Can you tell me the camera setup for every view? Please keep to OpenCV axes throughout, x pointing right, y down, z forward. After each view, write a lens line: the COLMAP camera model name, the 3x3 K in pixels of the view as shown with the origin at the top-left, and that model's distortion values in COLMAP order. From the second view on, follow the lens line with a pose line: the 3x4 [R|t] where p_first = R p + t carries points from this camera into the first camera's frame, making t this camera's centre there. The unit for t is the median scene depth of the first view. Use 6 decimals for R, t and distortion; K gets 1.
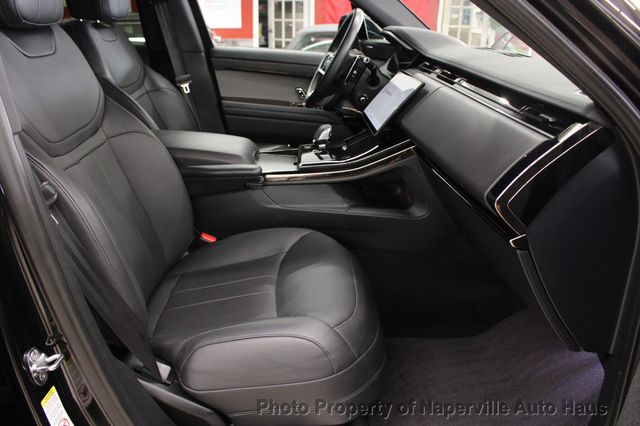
lens RADIAL K [[531.3, 0, 320.0], [0, 531.3, 213.0], [0, 0, 1]] dist [-0.171015, 0.160227]
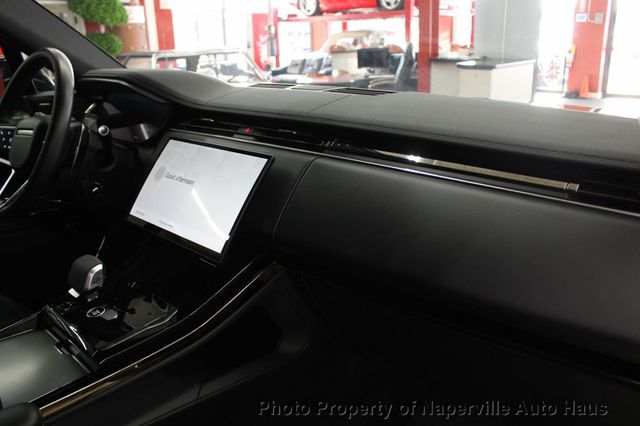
lens RADIAL K [[531.3, 0, 320.0], [0, 531.3, 213.0], [0, 0, 1]] dist [-0.171015, 0.160227]
pose [[0.719675, -0.263297, 0.642450, -0.170975], [0.288486, 0.955049, 0.068248, -0.205104], [-0.631541, 0.136222, 0.763282, 0.480052]]
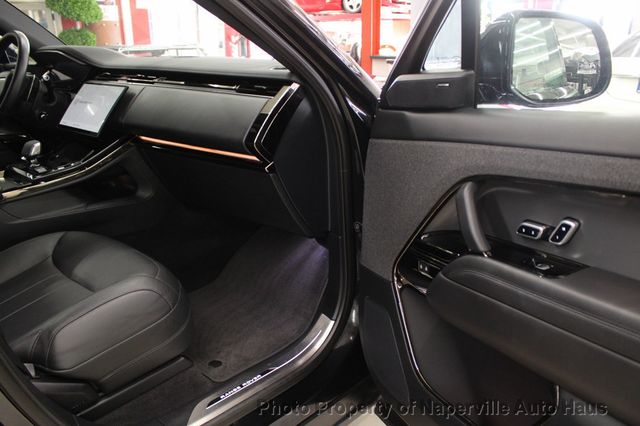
lens RADIAL K [[531.3, 0, 320.0], [0, 531.3, 213.0], [0, 0, 1]] dist [-0.171015, 0.160227]
pose [[0.702937, -0.253512, 0.664538, -0.340188], [0.276696, 0.958192, 0.072853, 0.064288], [-0.655224, 0.132664, 0.743694, -0.132759]]
